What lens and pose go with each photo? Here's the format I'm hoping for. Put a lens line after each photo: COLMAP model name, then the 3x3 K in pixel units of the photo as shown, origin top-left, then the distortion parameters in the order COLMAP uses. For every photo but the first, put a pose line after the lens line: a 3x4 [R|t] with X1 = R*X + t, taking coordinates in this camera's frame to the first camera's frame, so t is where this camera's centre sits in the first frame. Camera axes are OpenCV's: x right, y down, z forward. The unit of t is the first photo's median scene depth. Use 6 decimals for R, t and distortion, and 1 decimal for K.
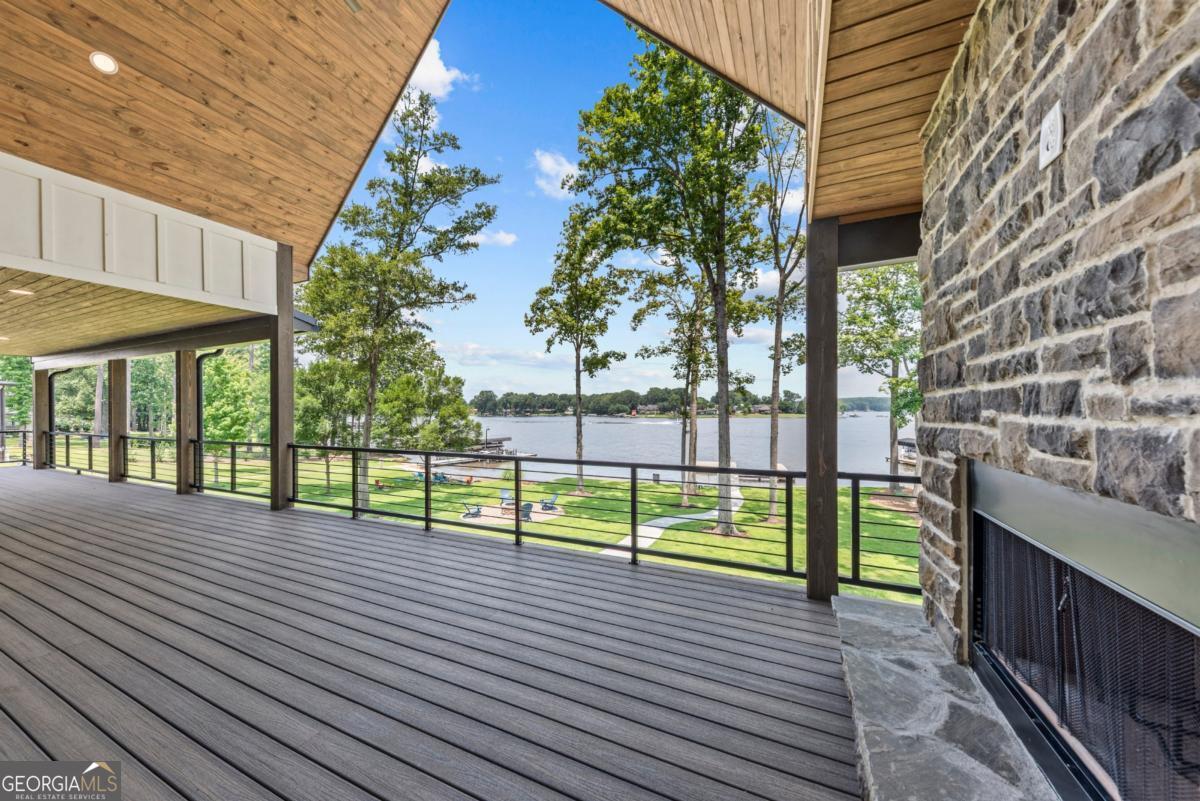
lens RADIAL K [[420.2, 0, 602.7], [0, 420.2, 418.8], [0, 0, 1]] dist [0.001162, 0.000099]
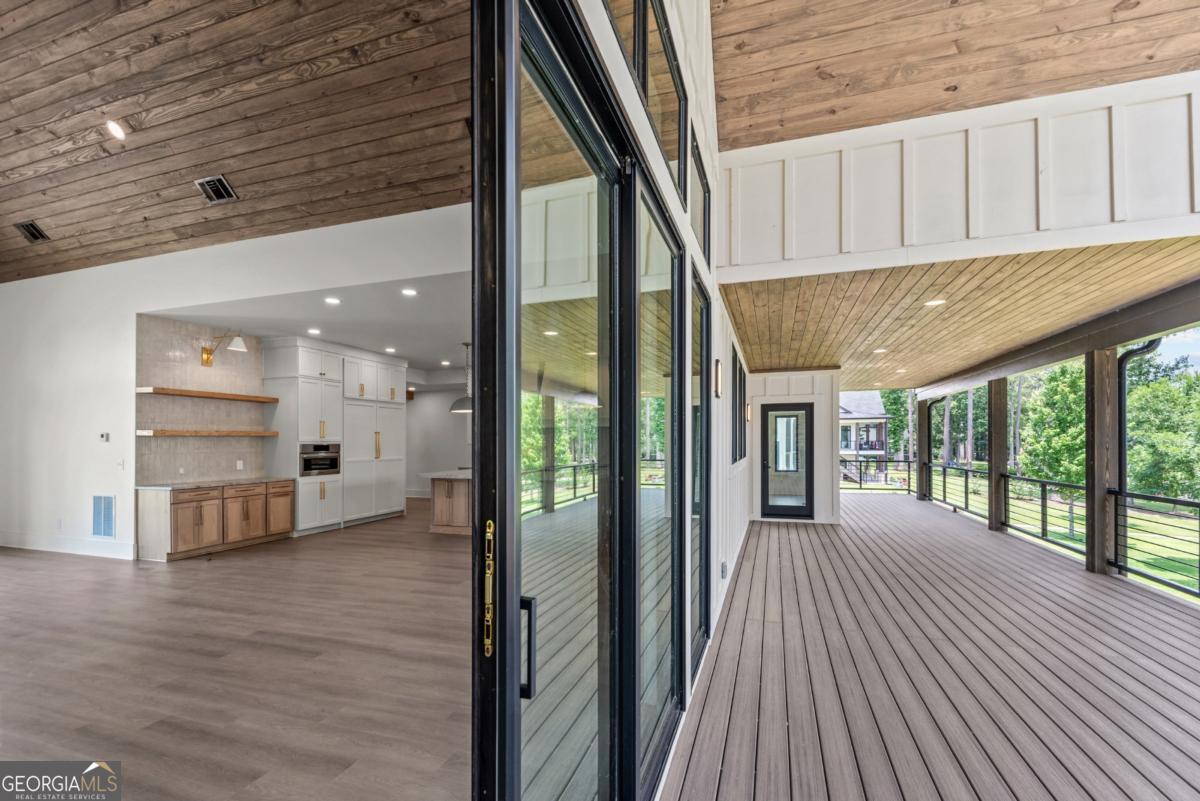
lens RADIAL K [[493.9, 0, 604.1], [0, 493.9, 425.7], [0, 0, 1]] dist [0.000398, -0.000150]
pose [[0.103770, -0.029356, -0.994168, -0.282518], [-0.014441, 0.999414, -0.031019, -0.010657], [0.994496, 0.017576, 0.103286, 0.148761]]
